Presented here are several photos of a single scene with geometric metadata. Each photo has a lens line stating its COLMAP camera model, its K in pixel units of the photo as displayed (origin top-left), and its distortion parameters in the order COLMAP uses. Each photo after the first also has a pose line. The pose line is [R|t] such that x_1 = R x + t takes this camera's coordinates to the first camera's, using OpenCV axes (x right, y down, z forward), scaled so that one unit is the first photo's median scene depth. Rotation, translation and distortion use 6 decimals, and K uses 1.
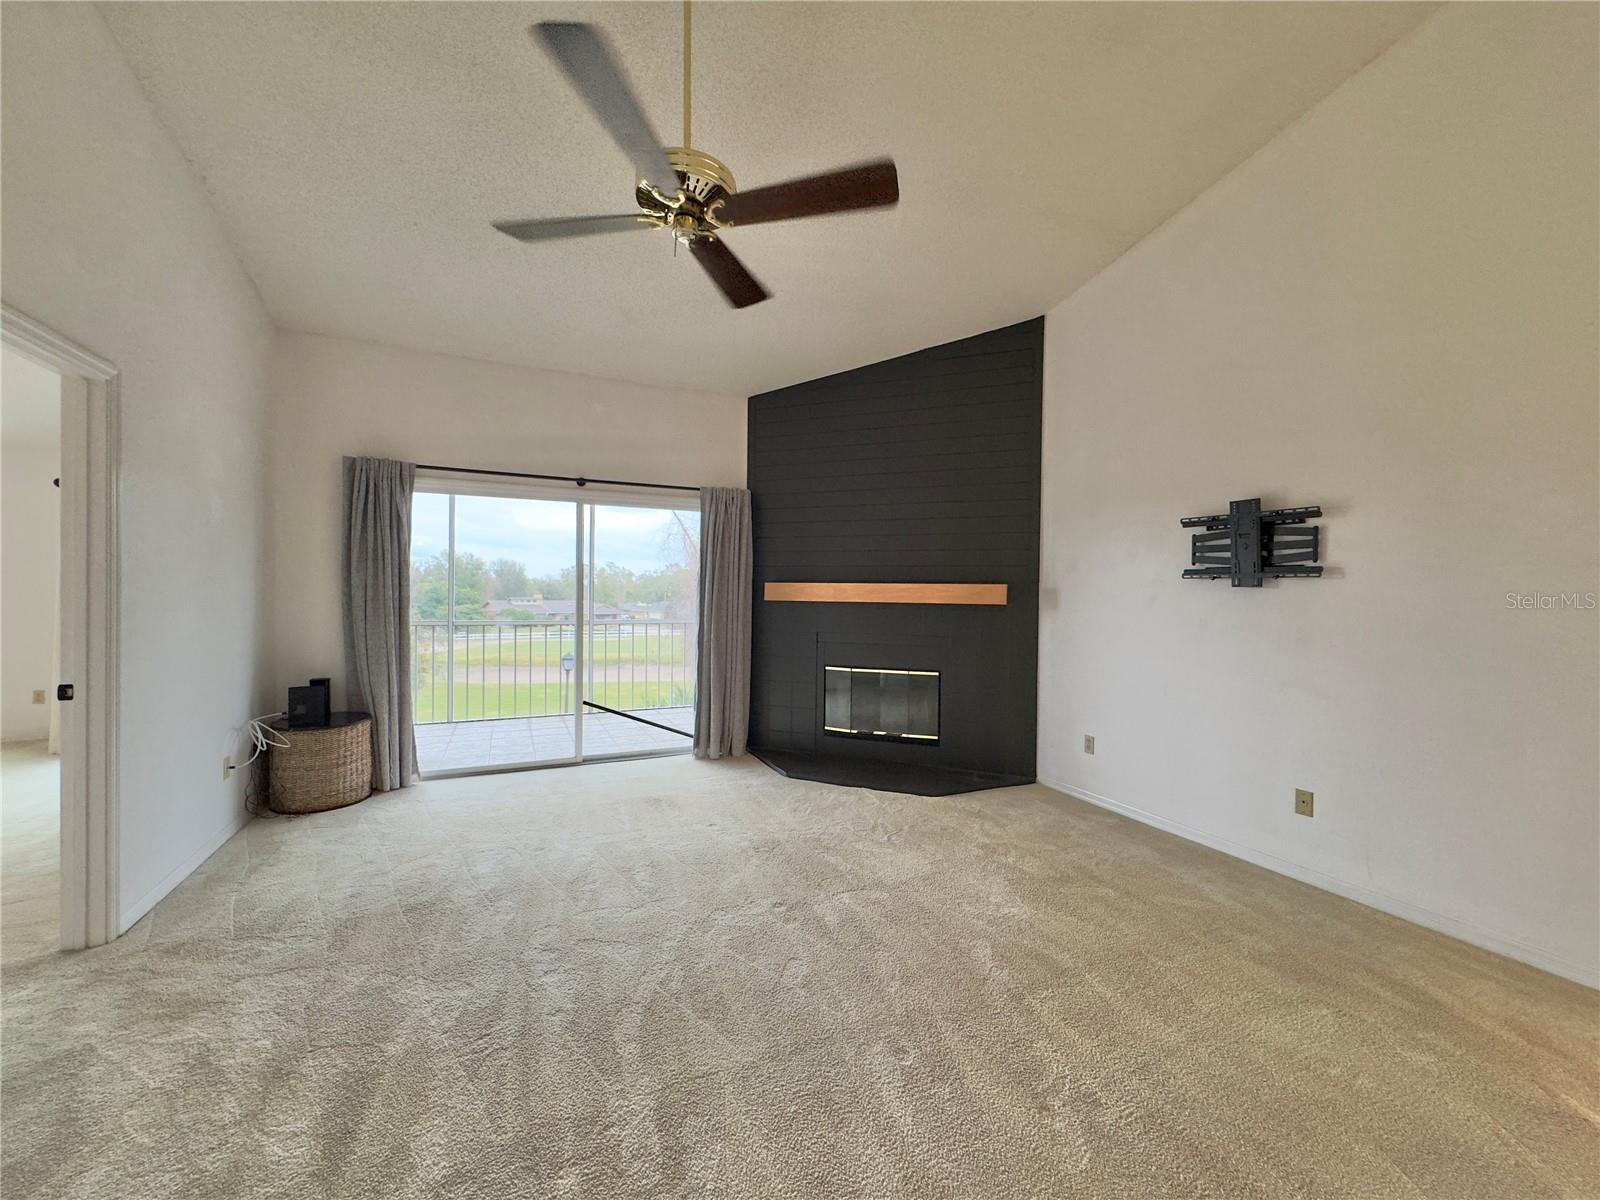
lens RADIAL K [[648.5, 0, 814.3], [0, 648.5, 604.5], [0, 0, 1]] dist [0.000412, 0.001292]
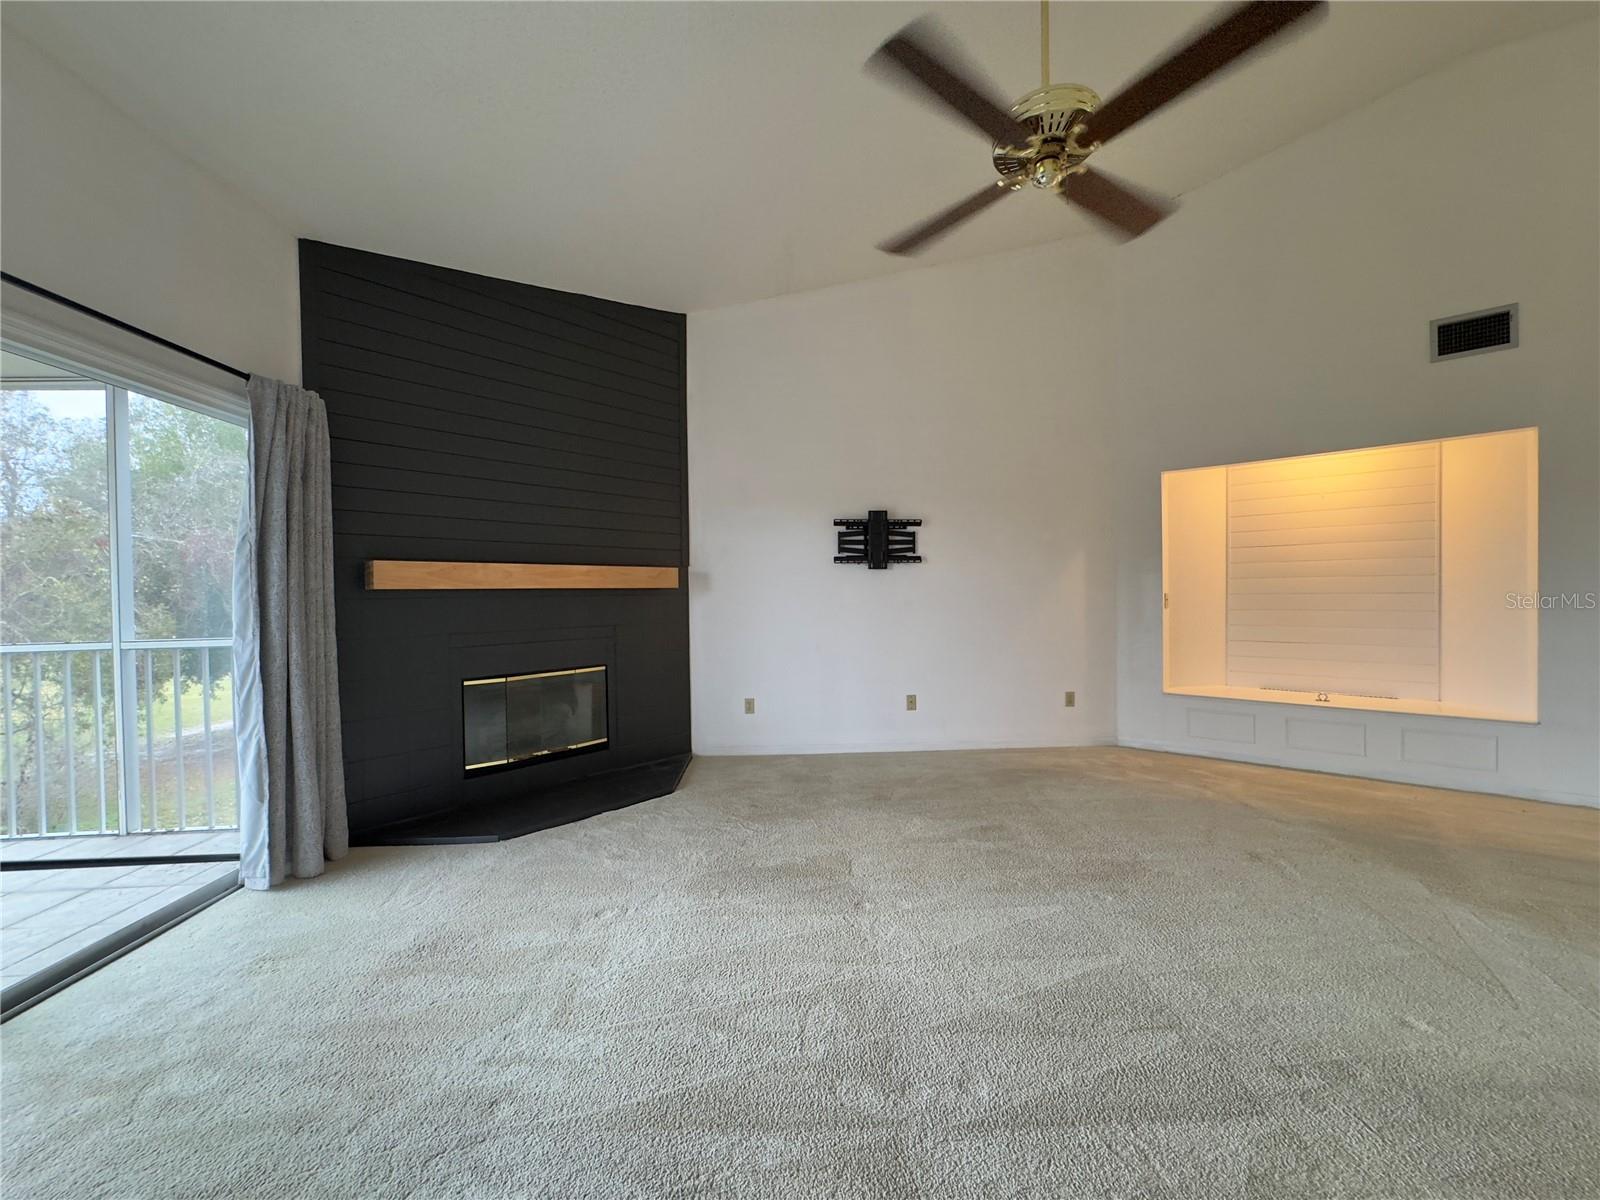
lens RADIAL K [[648.5, 0, 806.8], [0, 648.5, 596.7], [0, 0, 1]] dist [0.000412, 0.001292]
pose [[0.361451, -0.026290, 0.932020, -0.754644], [0.034482, 0.999295, 0.014815, 0.008749], [-0.931753, 0.026784, 0.362103, 0.588219]]
